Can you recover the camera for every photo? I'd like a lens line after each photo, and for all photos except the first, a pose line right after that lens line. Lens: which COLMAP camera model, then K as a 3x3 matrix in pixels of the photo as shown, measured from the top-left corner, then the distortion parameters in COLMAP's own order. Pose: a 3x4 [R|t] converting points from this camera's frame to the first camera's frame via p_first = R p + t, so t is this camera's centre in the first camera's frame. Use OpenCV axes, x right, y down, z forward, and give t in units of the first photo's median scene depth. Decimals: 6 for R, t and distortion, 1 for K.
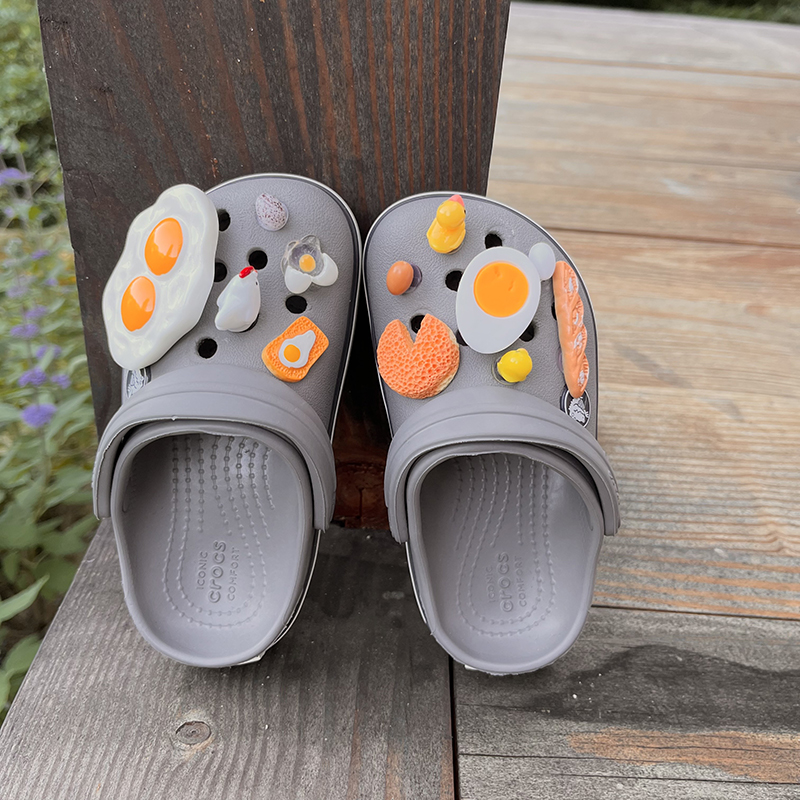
lens RADIAL K [[829.5, 0, 400.0], [0, 829.5, 400.0], [0, 0, 1]] dist [0.019753, -0.017662]
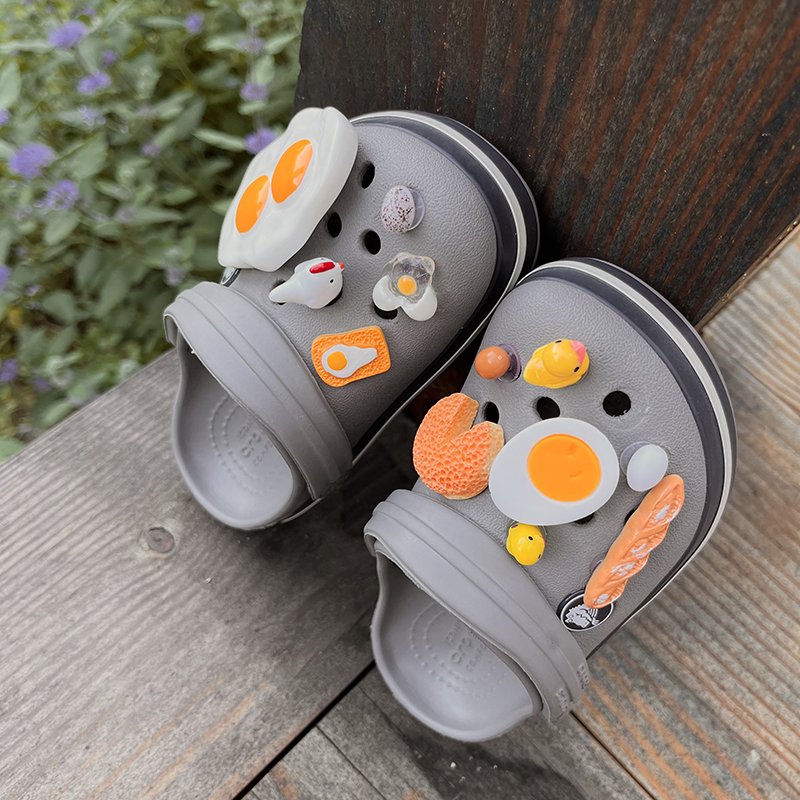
lens RADIAL K [[829.5, 0, 400.0], [0, 829.5, 400.0], [0, 0, 1]] dist [0.019753, -0.017662]
pose [[0.718323, 0.643859, -0.263547, 0.160962], [-0.481654, 0.733597, 0.479420, -0.438566], [0.502017, -0.217440, 0.837078, 0.264545]]
